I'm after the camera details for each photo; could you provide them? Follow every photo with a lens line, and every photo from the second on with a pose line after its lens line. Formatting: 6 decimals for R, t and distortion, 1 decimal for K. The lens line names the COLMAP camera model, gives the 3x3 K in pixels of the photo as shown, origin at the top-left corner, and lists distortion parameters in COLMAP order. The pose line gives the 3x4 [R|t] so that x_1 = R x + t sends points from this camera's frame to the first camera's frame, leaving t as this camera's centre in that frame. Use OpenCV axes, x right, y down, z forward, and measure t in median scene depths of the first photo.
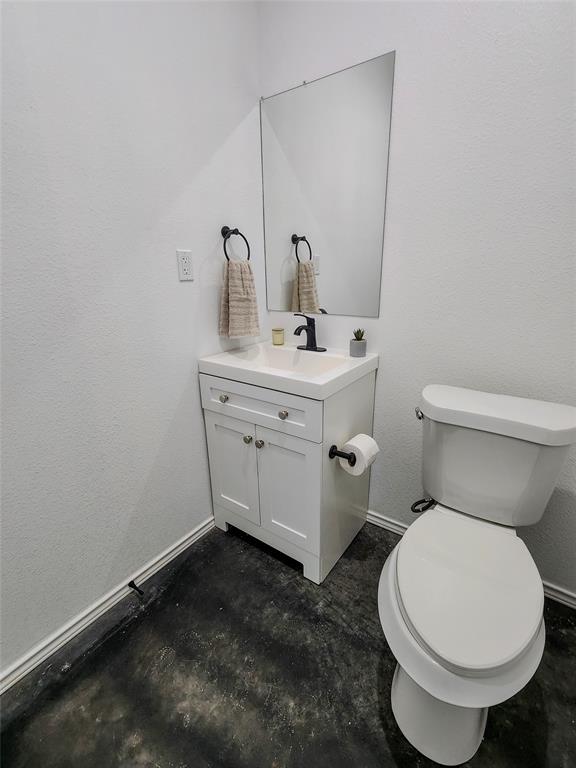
lens RADIAL K [[322.0, 0, 288.0], [0, 322.0, 384.0], [0, 0, 1]] dist [0.002126, 0.000281]
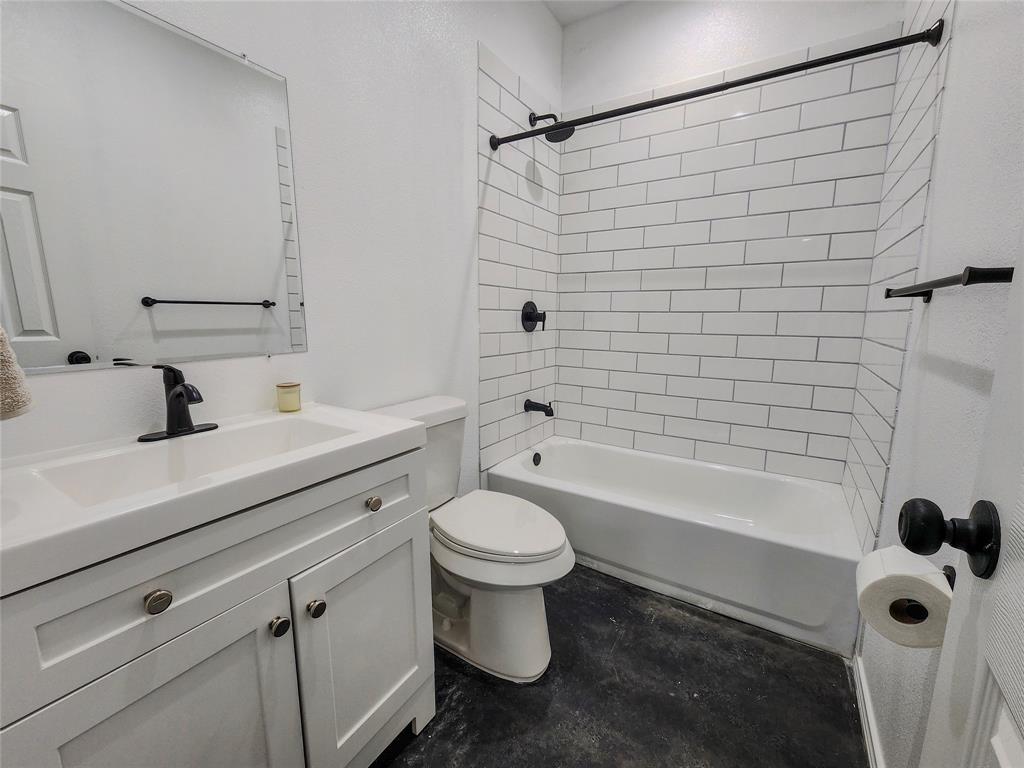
lens RADIAL K [[429.3, 0, 505.1], [0, 429.3, 383.5], [0, 0, 1]] dist [0.002126, 0.000281]
pose [[-0.009825, -0.146907, 0.989101, -0.581998], [0.329074, 0.933577, 0.141929, -0.109939], [-0.944253, 0.326882, 0.039171, 0.487258]]
